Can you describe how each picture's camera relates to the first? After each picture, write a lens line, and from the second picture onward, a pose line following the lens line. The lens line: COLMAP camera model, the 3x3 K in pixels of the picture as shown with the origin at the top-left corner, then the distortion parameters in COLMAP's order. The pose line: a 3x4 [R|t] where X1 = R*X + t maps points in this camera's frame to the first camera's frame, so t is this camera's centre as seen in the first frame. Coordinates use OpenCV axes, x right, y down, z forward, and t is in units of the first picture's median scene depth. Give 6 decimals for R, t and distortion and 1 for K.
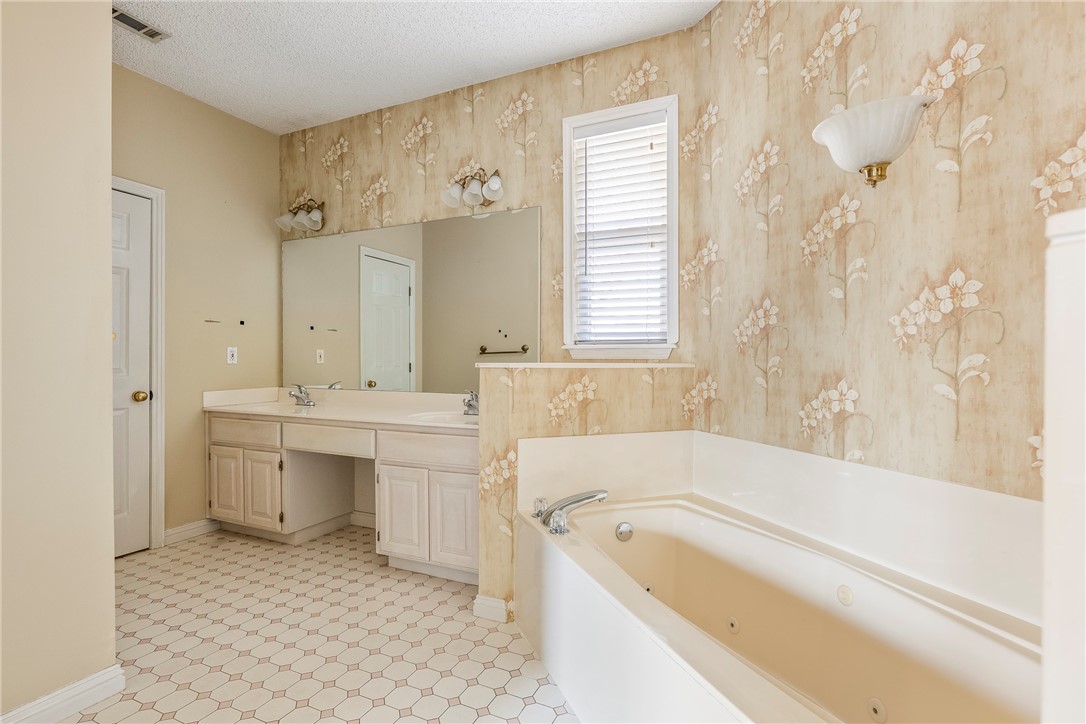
lens RADIAL K [[511.6, 0, 543.8], [0, 511.6, 364.2], [0, 0, 1]] dist [-0.001321, -0.000682]
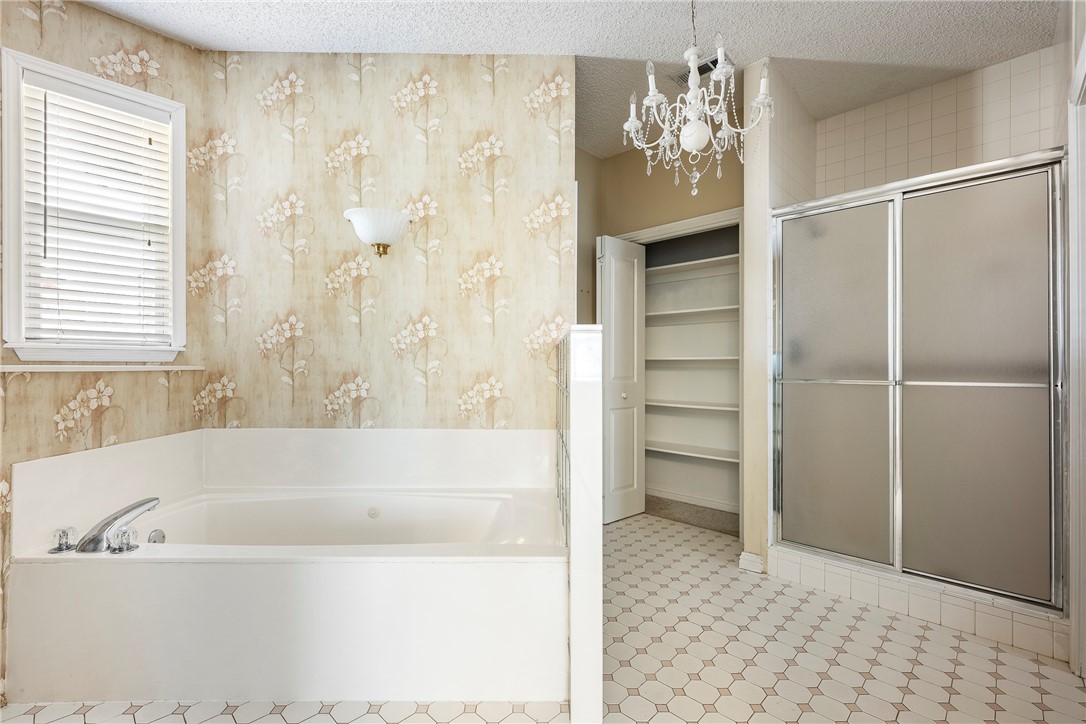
lens RADIAL K [[475.9, 0, 543.0], [0, 475.9, 362.0], [0, 0, 1]] dist [-0.000008, -0.000167]
pose [[0.334972, 0.005635, 0.942211, -0.445235], [0.004669, 0.999960, -0.007641, 0.001102], [-0.942217, 0.006958, 0.334932, 0.002792]]
